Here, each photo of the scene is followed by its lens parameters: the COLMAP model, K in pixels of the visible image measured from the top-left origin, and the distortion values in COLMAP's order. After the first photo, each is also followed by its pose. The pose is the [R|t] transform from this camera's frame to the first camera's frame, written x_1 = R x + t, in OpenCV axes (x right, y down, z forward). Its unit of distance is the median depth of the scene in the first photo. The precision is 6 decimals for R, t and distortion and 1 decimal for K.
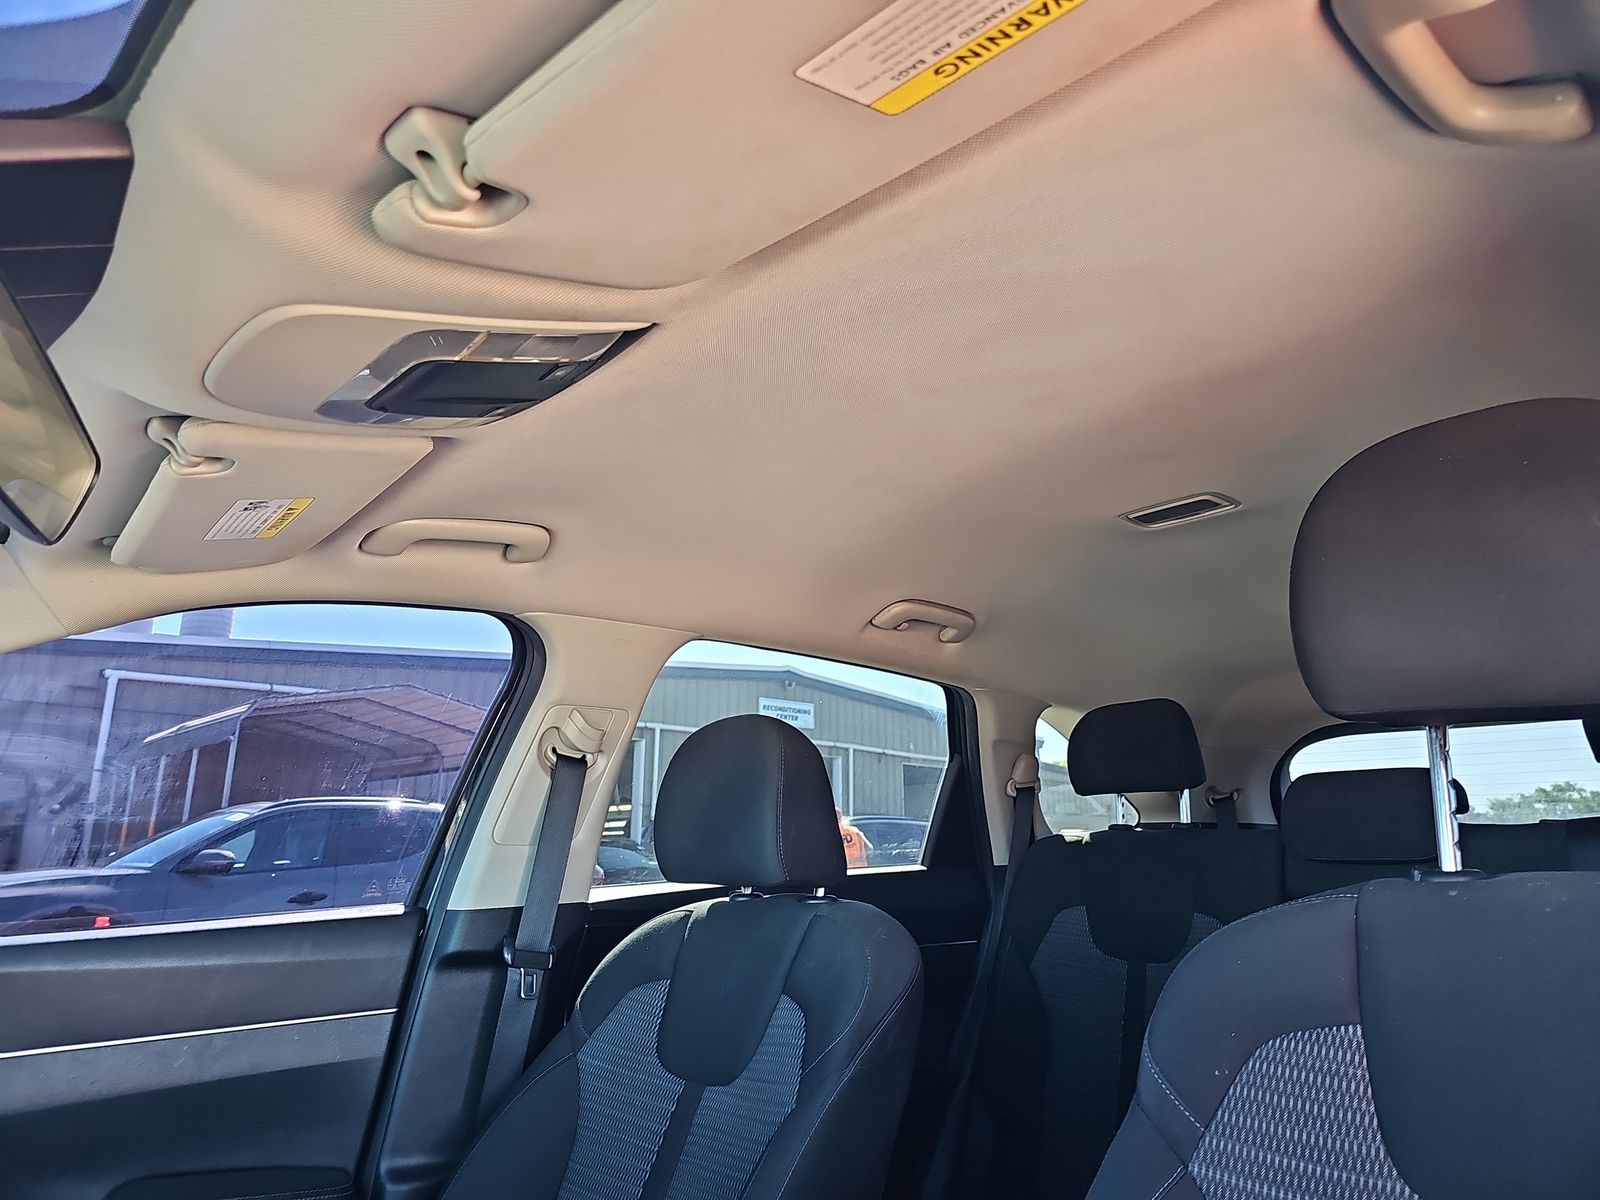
lens RADIAL K [[1063.7, 0, 801.9], [0, 1063.7, 607.1], [0, 0, 1]] dist [0.005157, -0.007403]
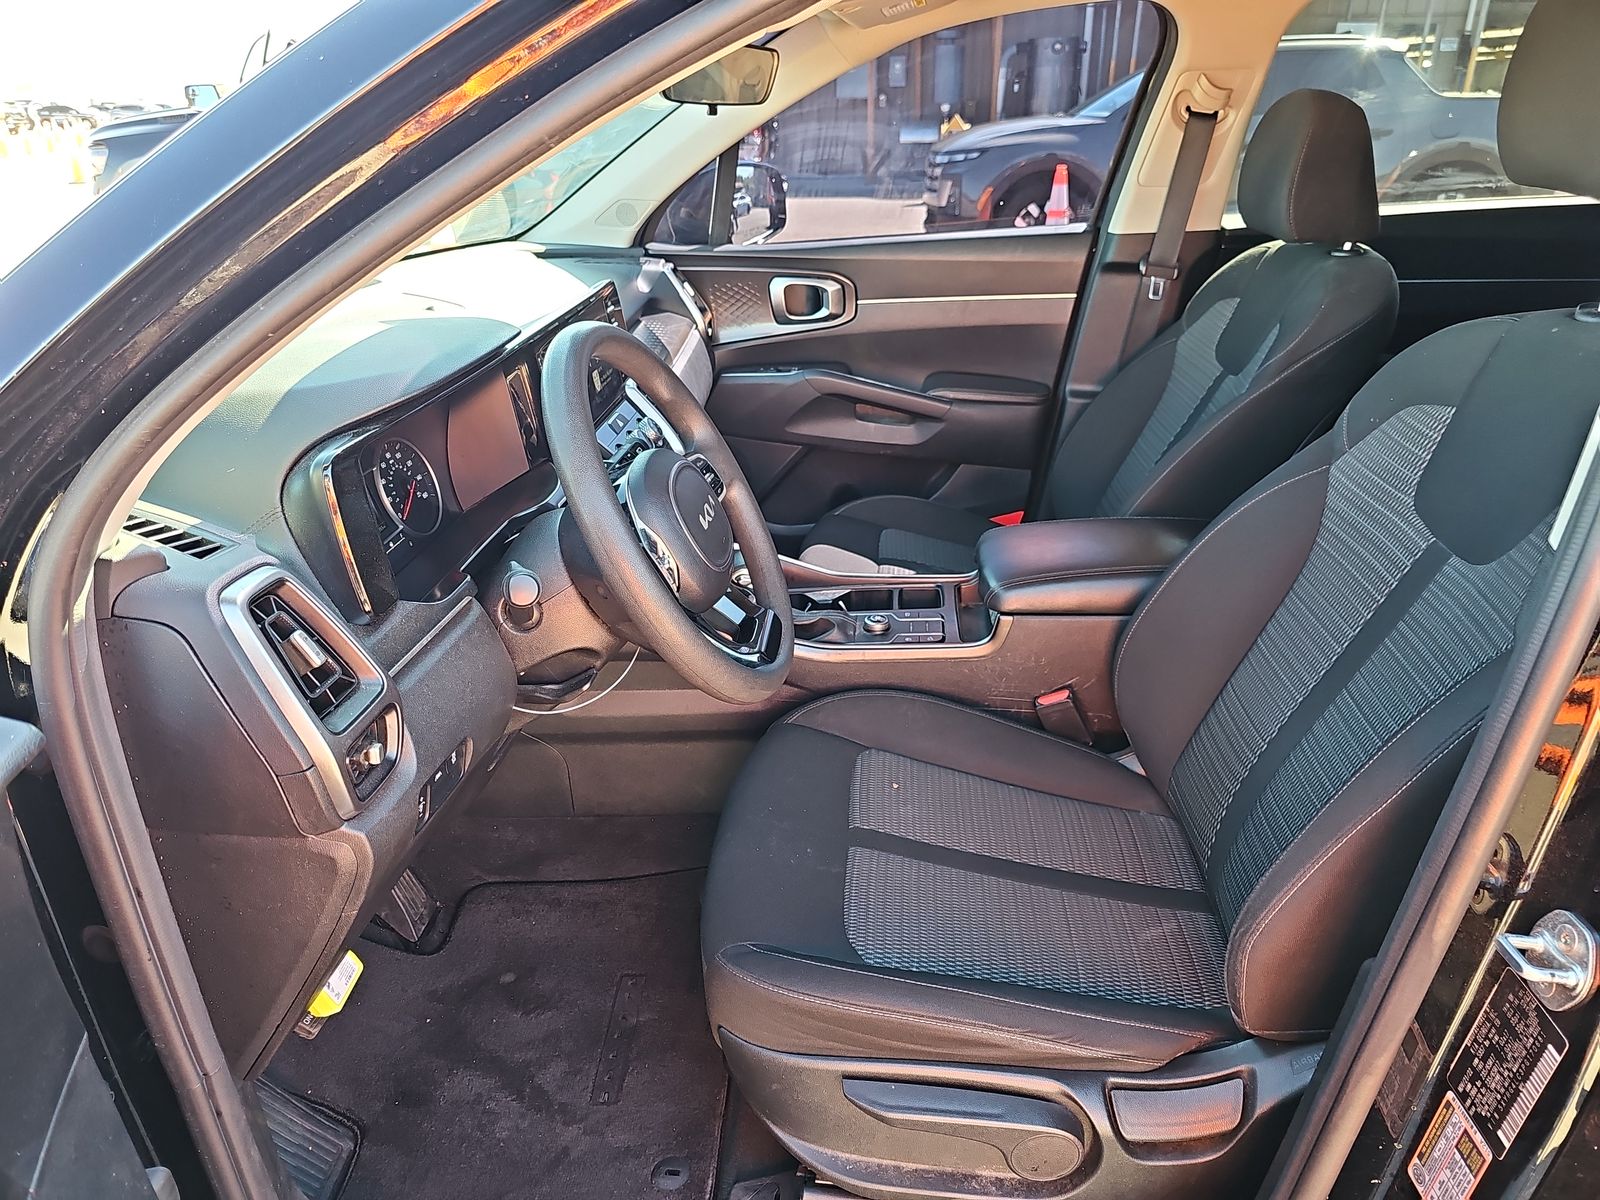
lens RADIAL K [[1063.7, 0, 797.2], [0, 1063.7, 599.0], [0, 0, 1]] dist [0.005157, -0.007403]
pose [[0.670278, 0.305022, -0.676527, 0.507905], [0.193976, 0.807923, 0.556448, -0.196087], [0.716311, -0.504204, 0.482366, -0.245371]]
